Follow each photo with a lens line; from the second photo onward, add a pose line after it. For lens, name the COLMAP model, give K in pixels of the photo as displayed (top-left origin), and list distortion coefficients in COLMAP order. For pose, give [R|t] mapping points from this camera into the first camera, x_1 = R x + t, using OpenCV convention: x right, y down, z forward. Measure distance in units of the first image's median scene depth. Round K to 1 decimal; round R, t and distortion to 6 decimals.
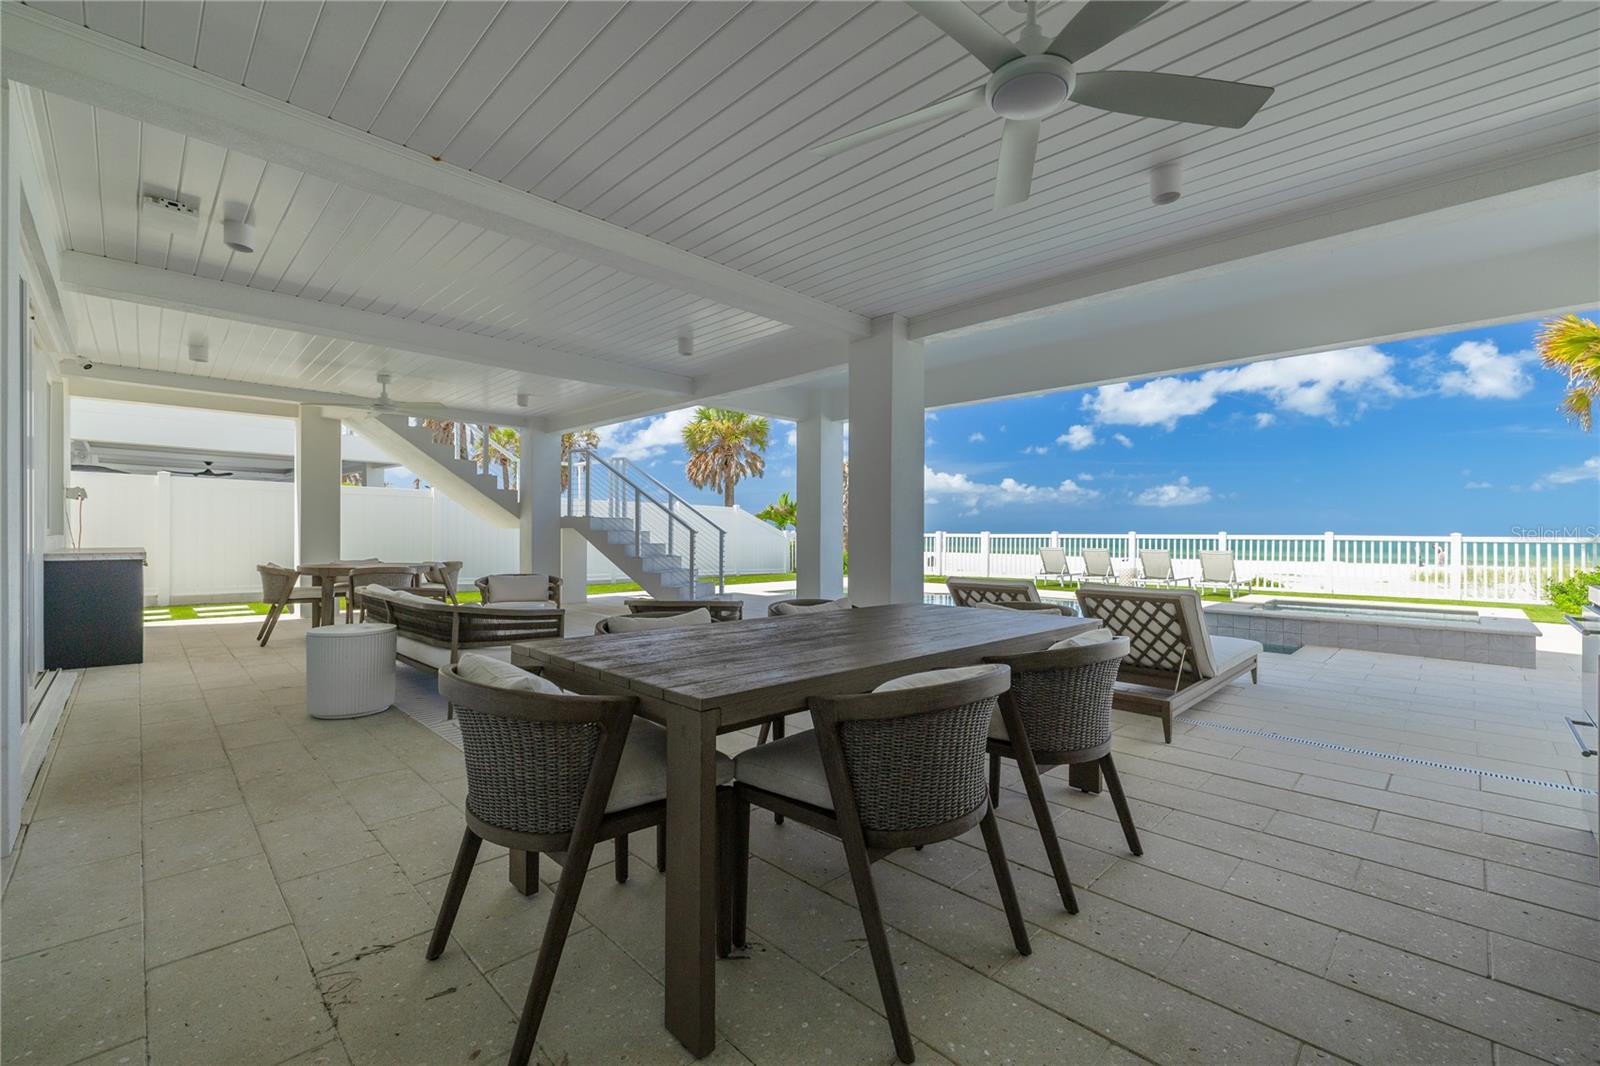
lens RADIAL K [[664.4, 0, 800.0], [0, 664.4, 533.0], [0, 0, 1]] dist [0.001697, 0.000233]
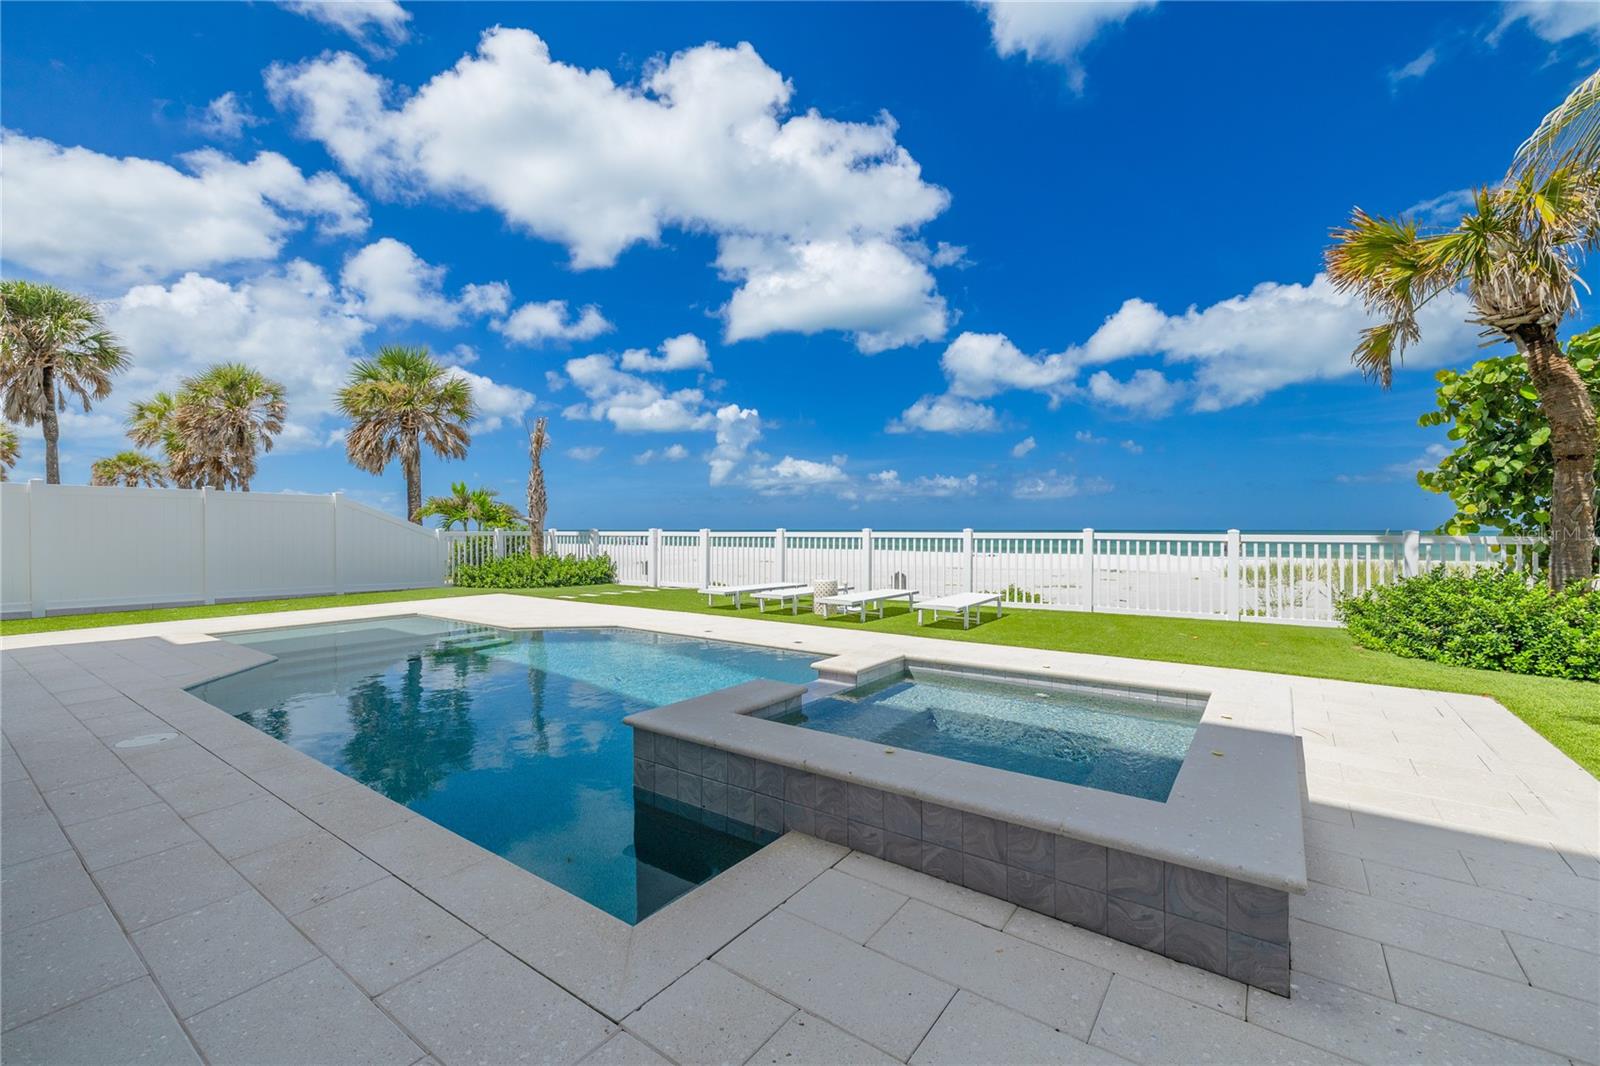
lens RADIAL K [[664.4, 0, 800.0], [0, 664.4, 533.0], [0, 0, 1]] dist [0.001697, 0.000233]
pose [[0.987663, -0.005192, 0.156509, 0.363790], [0.004105, 0.999965, 0.007265, -0.002843], [-0.156542, -0.006533, 0.987650, 0.320179]]
